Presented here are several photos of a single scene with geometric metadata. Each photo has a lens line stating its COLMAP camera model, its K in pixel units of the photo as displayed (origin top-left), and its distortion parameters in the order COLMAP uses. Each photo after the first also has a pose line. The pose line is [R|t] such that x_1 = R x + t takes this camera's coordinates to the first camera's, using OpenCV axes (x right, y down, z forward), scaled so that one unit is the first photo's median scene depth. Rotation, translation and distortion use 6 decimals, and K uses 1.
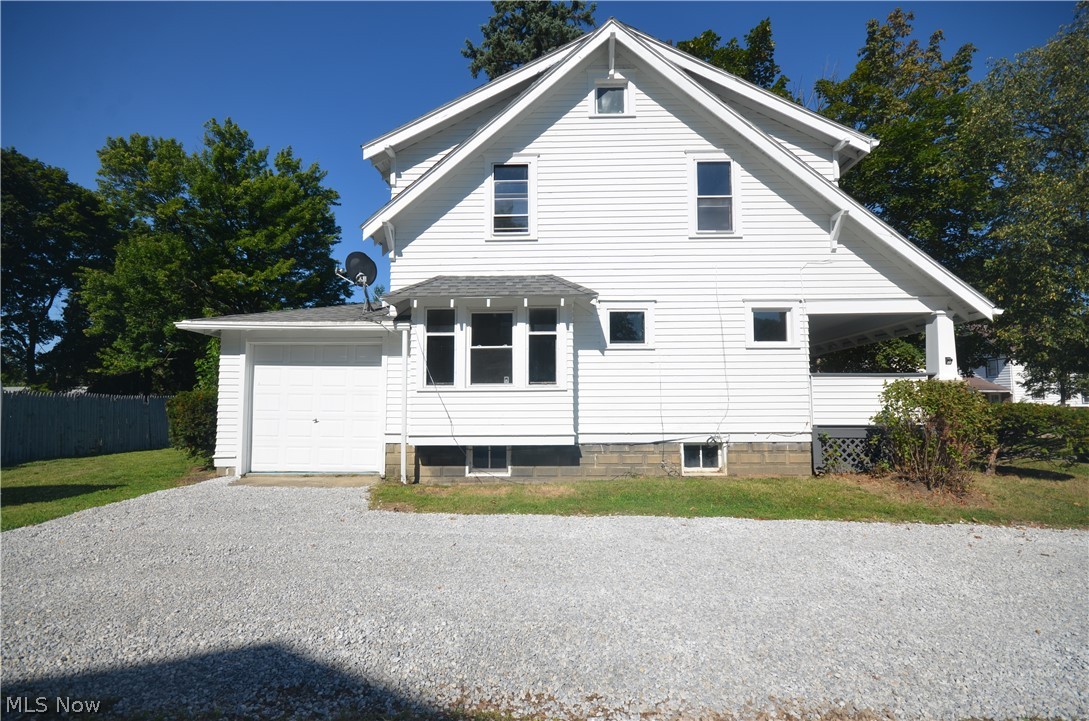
lens RADIAL K [[469.9, 0, 542.2], [0, 469.9, 376.6], [0, 0, 1]] dist [0.013556, -0.015482]
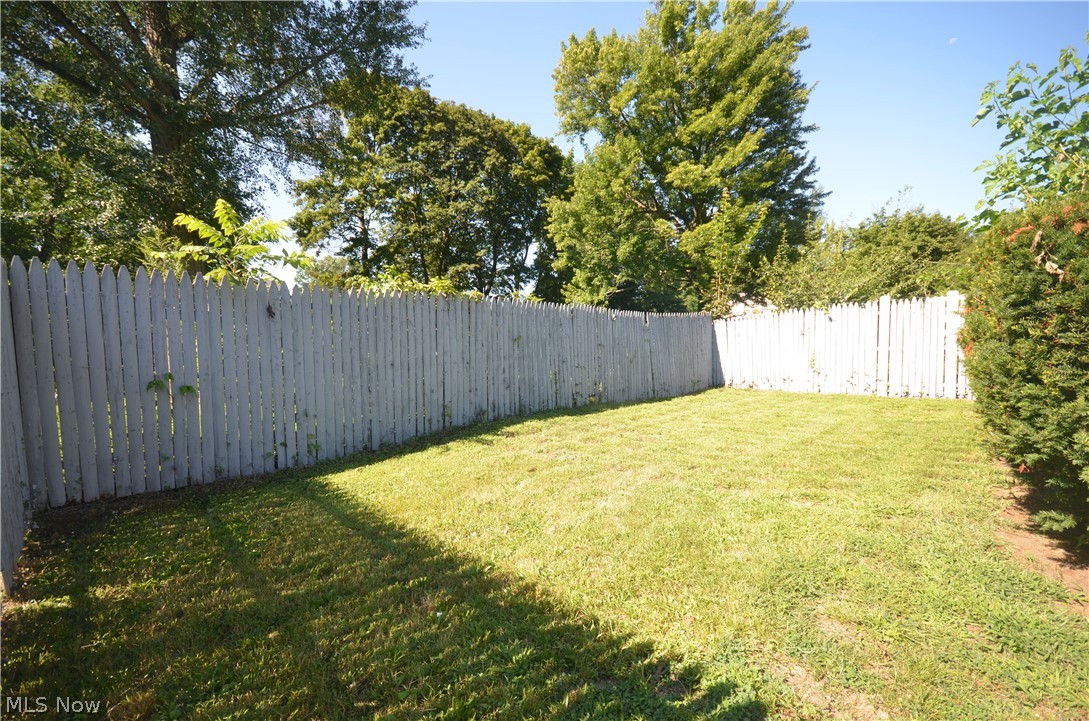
lens RADIAL K [[469.9, 0, 542.2], [0, 469.9, 376.6], [0, 0, 1]] dist [0.013556, -0.015482]
pose [[0.709347, 0.043475, -0.703517, -0.245428], [0.049382, 0.992578, 0.111130, 0.024288], [0.703127, -0.113571, 0.701936, 0.225549]]
